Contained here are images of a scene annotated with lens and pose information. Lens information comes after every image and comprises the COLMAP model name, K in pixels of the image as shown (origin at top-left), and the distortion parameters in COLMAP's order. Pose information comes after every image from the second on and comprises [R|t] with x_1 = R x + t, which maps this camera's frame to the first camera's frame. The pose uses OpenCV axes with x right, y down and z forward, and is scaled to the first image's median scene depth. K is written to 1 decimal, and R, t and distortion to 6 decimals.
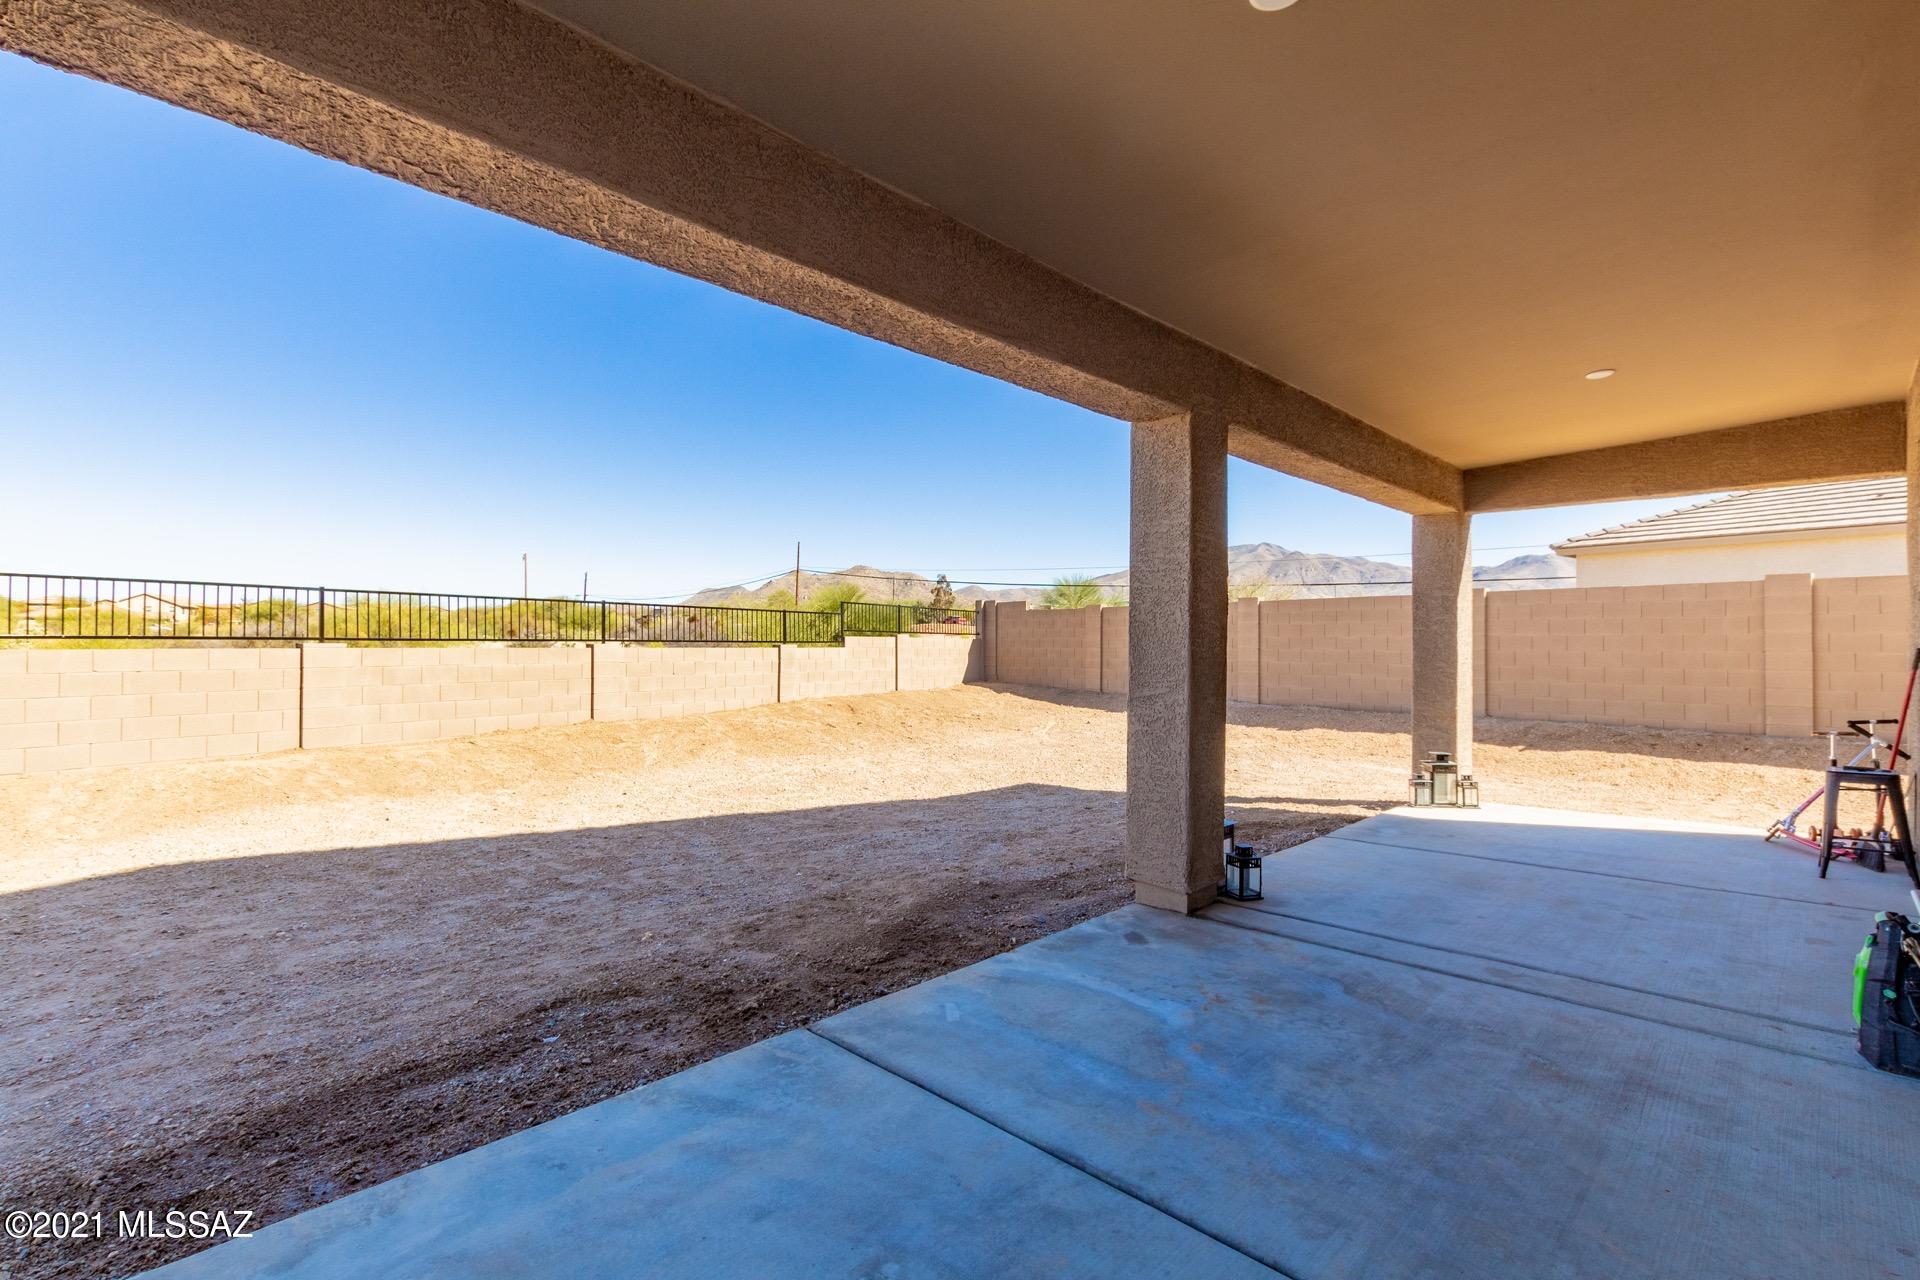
lens RADIAL K [[879.5, 0, 960.0], [0, 879.5, 640.0], [0, 0, 1]] dist [-0.020041, -0.000364]
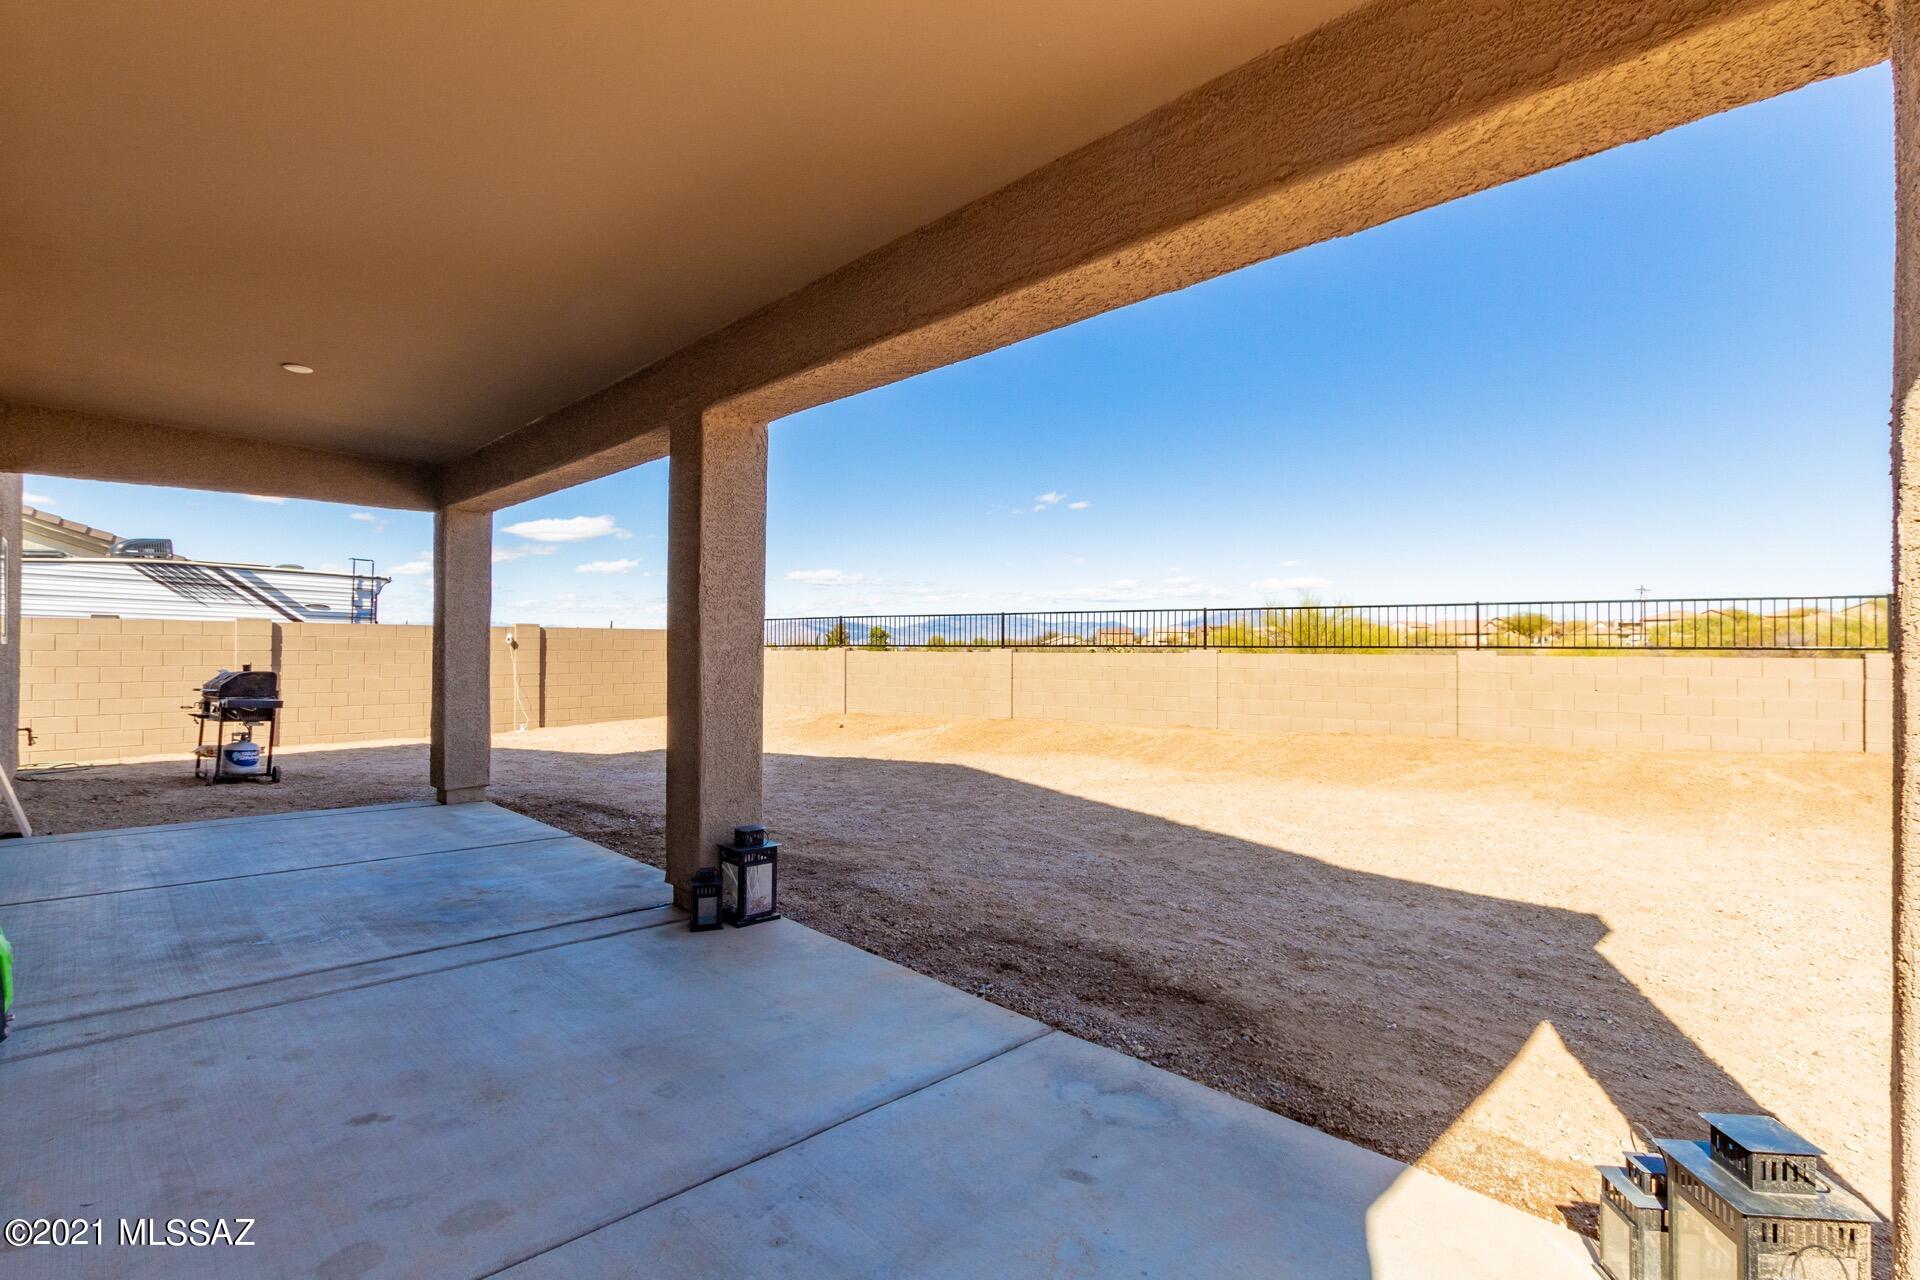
lens RADIAL K [[879.5, 0, 960.0], [0, 879.5, 640.0], [0, 0, 1]] dist [-0.020041, -0.000364]
pose [[0.006823, -0.013484, -0.999886, 1.558564], [0.000616, 0.999909, -0.013480, 0.016541], [0.999977, -0.000524, 0.006831, 1.594563]]
